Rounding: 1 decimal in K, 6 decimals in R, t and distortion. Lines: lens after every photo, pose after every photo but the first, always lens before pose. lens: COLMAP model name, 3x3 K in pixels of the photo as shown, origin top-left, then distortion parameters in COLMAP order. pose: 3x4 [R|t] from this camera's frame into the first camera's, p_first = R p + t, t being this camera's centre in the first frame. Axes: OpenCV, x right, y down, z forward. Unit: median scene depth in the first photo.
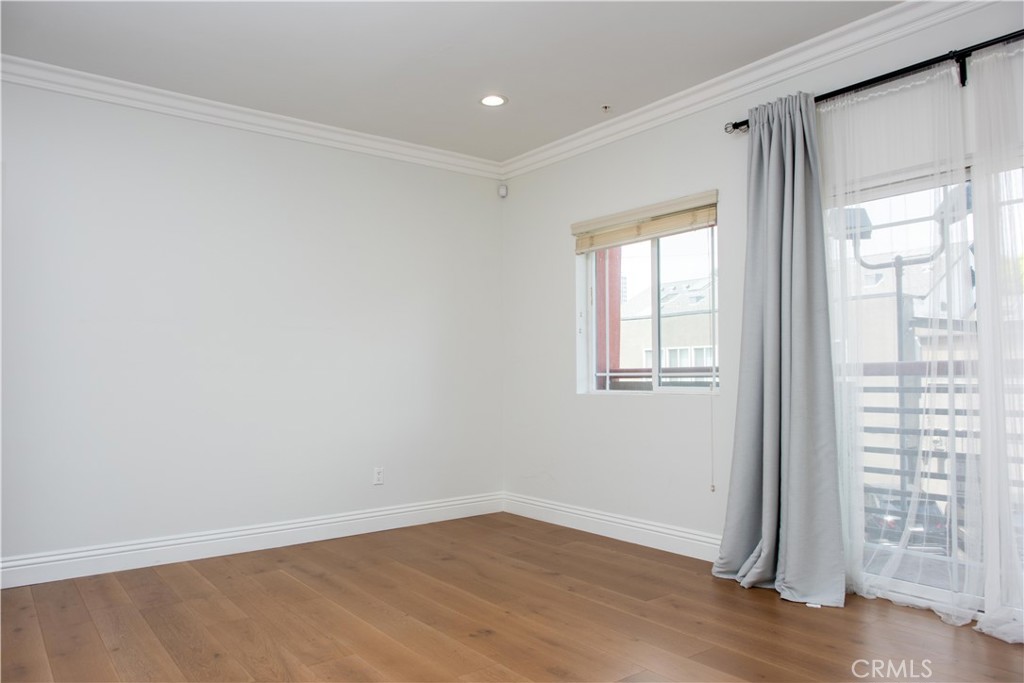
lens RADIAL K [[698.6, 0, 516.0], [0, 698.6, 338.5], [0, 0, 1]] dist [-0.032958, 0.014126]
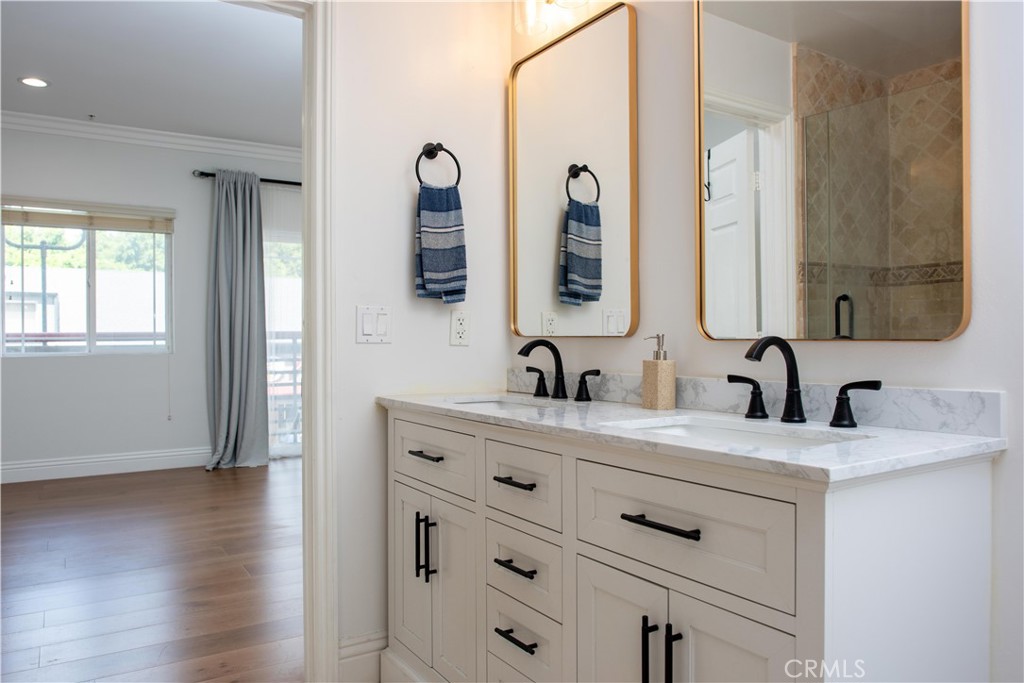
lens RADIAL K [[698.6, 0, 517.1], [0, 698.6, 339.1], [0, 0, 1]] dist [-0.032958, 0.014126]
pose [[0.092298, 0.003383, 0.995726, -1.040140], [-0.046493, 0.998918, 0.000916, 0.017995], [-0.994645, -0.046379, 0.092355, 0.154393]]
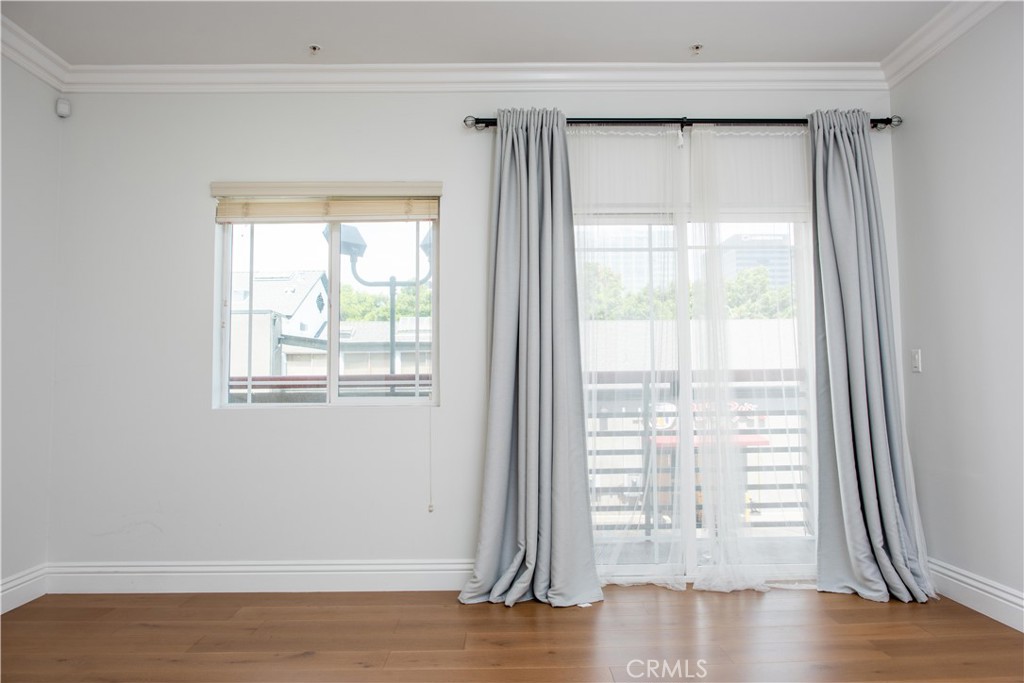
lens RADIAL K [[698.6, 0, 516.7], [0, 698.6, 343.4], [0, 0, 1]] dist [-0.032958, 0.014126]
pose [[0.605651, 0.047996, 0.794282, -0.368282], [-0.036710, 0.998802, -0.032363, 0.025017], [-0.794883, -0.009557, 0.606687, 0.351176]]
